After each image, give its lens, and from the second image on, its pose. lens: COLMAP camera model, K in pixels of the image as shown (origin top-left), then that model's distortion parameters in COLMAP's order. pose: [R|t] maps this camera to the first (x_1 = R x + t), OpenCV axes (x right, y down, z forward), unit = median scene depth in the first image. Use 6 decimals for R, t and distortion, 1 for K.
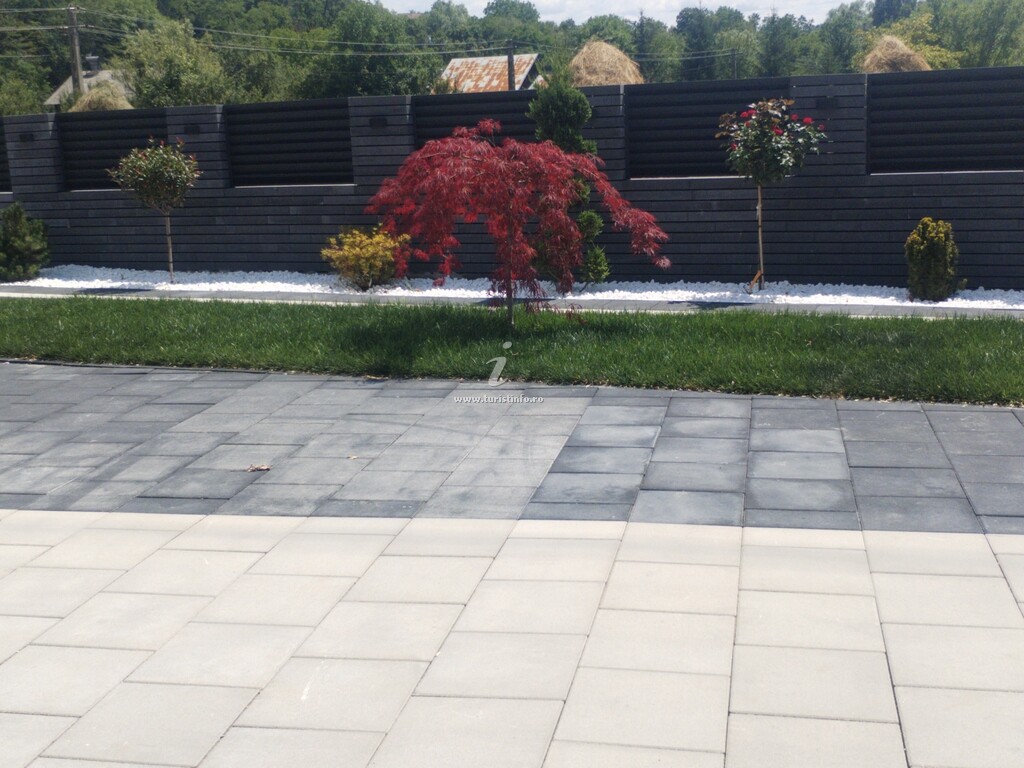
lens RADIAL K [[1384.5, 0, 512.0], [0, 1384.5, 384.0], [0, 0, 1]] dist [-0.000466, -0.001923]
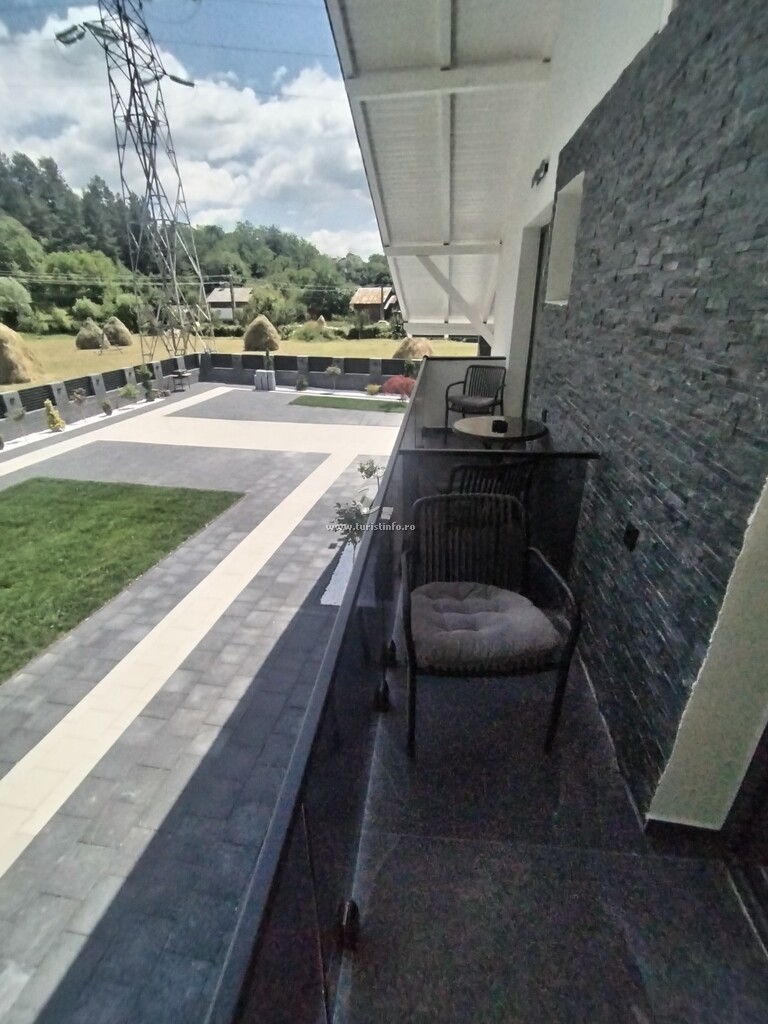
lens RADIAL K [[474.7, 0, 384.0], [0, 474.7, 512.0], [0, 0, 1]] dist [-0.017528, -0.000728]
pose [[0.999454, 0.029108, 0.015614, -0.072233], [-0.031649, 0.979205, 0.200388, 0.007161], [-0.009456, -0.200773, 0.979592, -0.907735]]
